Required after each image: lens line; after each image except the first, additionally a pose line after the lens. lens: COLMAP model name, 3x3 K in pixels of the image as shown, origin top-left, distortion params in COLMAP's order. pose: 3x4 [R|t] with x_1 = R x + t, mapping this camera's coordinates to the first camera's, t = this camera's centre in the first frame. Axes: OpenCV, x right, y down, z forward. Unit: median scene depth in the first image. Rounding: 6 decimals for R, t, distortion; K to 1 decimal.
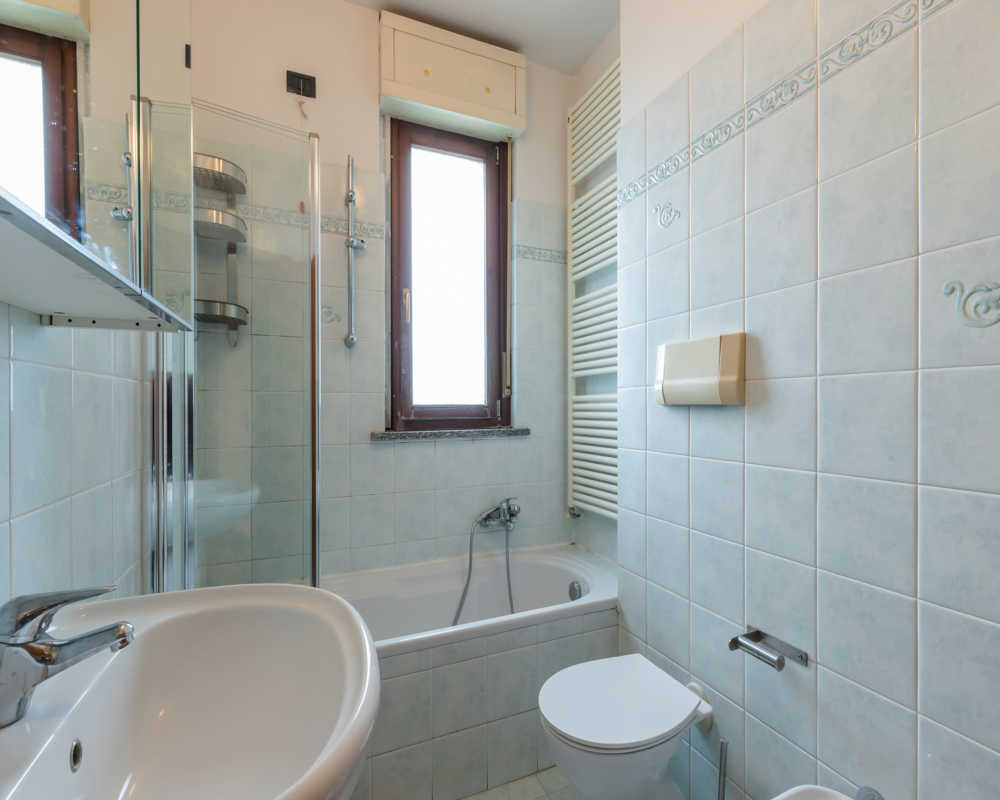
lens RADIAL K [[461.7, 0, 504.4], [0, 461.7, 409.2], [0, 0, 1]] dist [0.004170, -0.005777]
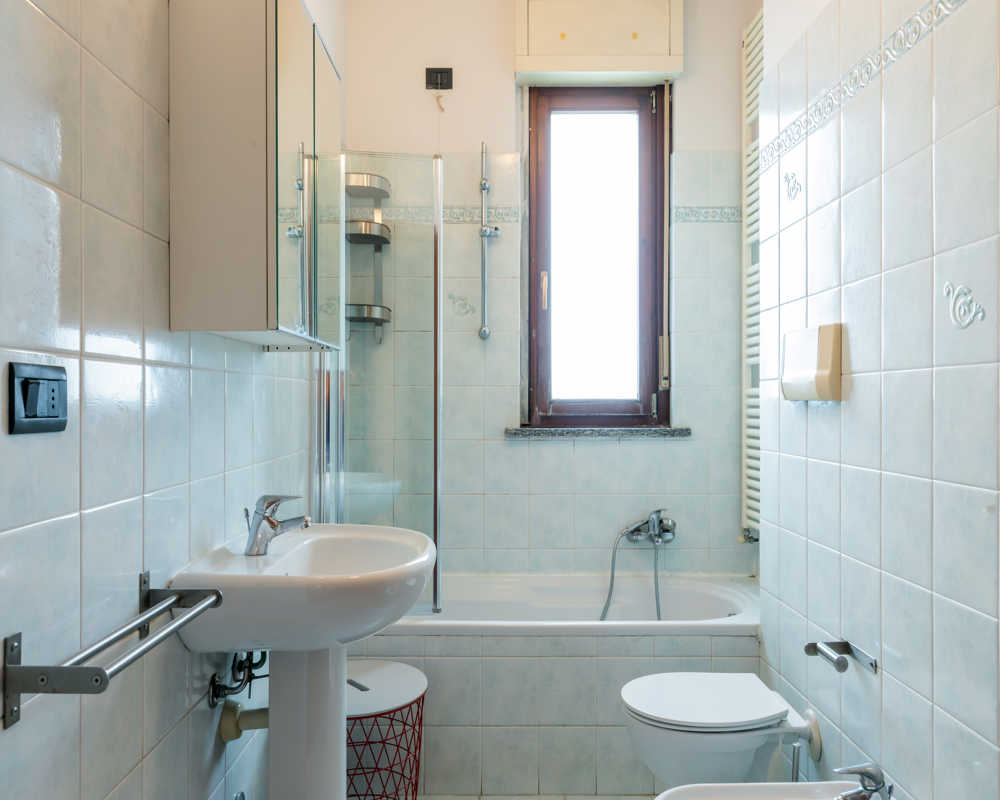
lens RADIAL K [[776.7, 0, 500.0], [0, 776.7, 400.0], [0, 0, 1]] dist [0.007667, 0.001042]
pose [[0.916939, 0.002843, -0.399018, 0.323749], [-0.005177, 0.999975, -0.004771, 0.000139], [0.398995, 0.006440, 0.916931, -0.444201]]
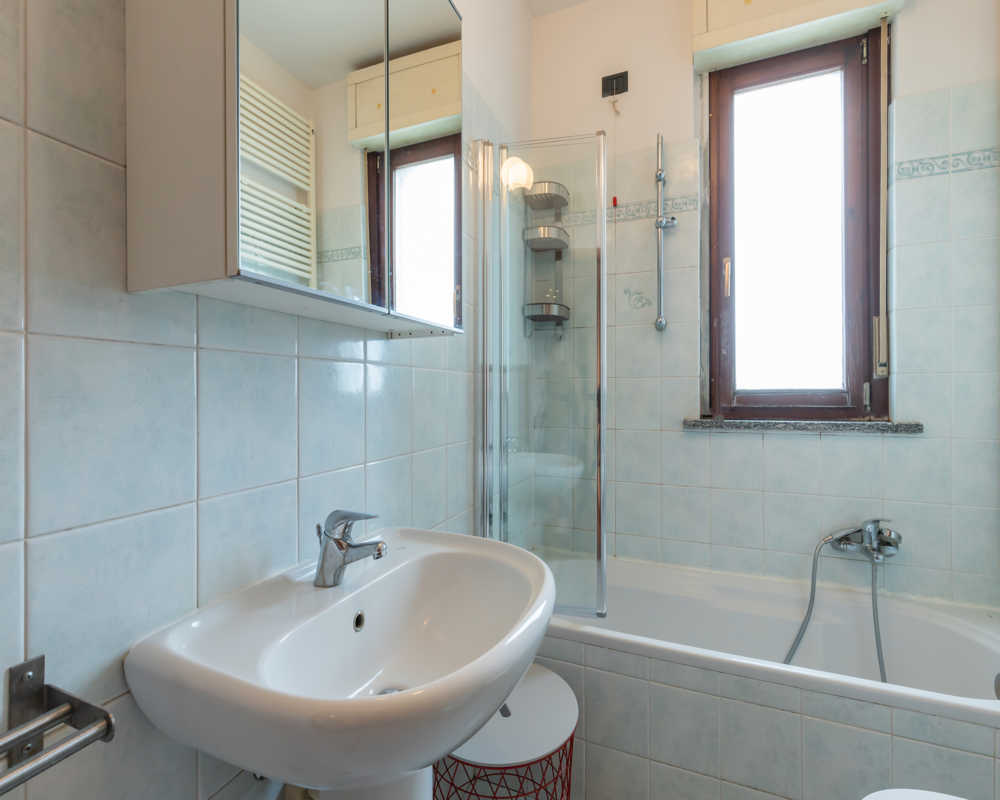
lens RADIAL K [[472.4, 0, 501.3], [0, 472.4, 392.0], [0, 0, 1]] dist [0.004450, -0.000127]
pose [[0.694107, -0.001456, -0.719870, 0.139917], [-0.002582, 0.999986, -0.004512, -0.000102], [0.719867, 0.004990, 0.694094, 0.066064]]
